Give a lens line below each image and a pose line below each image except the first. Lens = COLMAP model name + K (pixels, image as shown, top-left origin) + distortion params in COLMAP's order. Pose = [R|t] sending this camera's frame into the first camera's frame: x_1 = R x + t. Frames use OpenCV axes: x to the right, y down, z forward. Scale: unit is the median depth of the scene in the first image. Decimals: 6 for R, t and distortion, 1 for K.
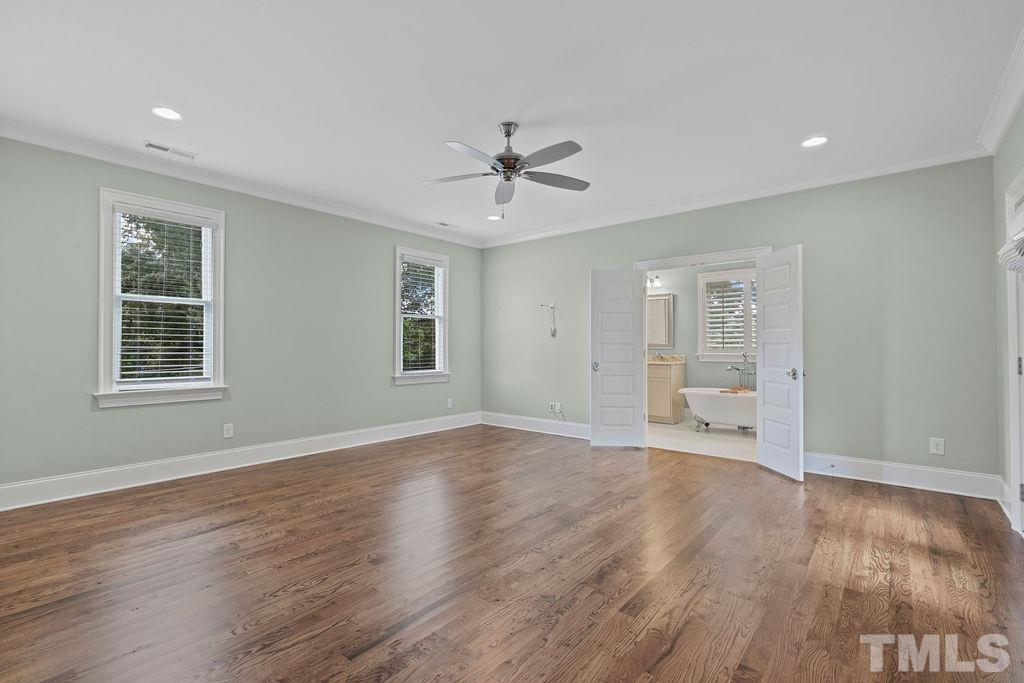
lens RADIAL K [[459.3, 0, 512.4], [0, 459.3, 344.3], [0, 0, 1]] dist [-0.006762, 0.001199]
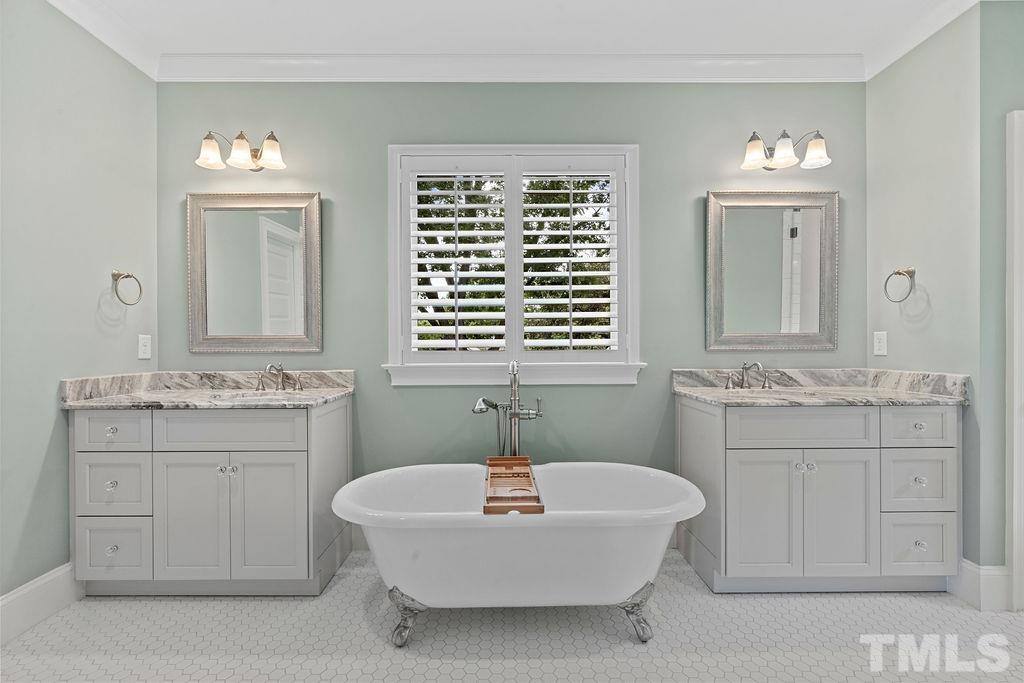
lens RADIAL K [[459.3, 0, 511.2], [0, 459.3, 345.7], [0, 0, 1]] dist [-0.006762, 0.001199]
pose [[0.765401, -0.002911, 0.643547, 0.242017], [-0.003163, 0.999961, 0.008285, 0.001761], [-0.643546, -0.008377, 0.765362, 0.652427]]
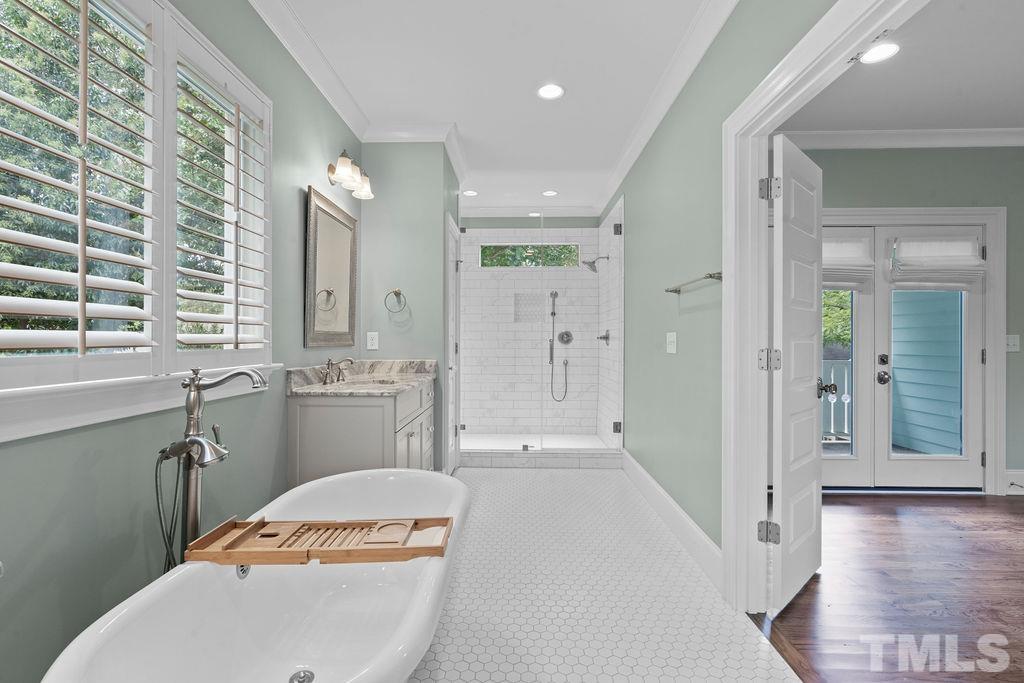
lens RADIAL K [[459.3, 0, 510.5], [0, 459.3, 338.2], [0, 0, 1]] dist [-0.006762, 0.001199]
pose [[-0.625361, 0.005411, 0.780317, 0.219821], [-0.004367, 0.999936, -0.010434, 0.003574], [-0.780324, -0.009933, -0.625297, 0.938340]]
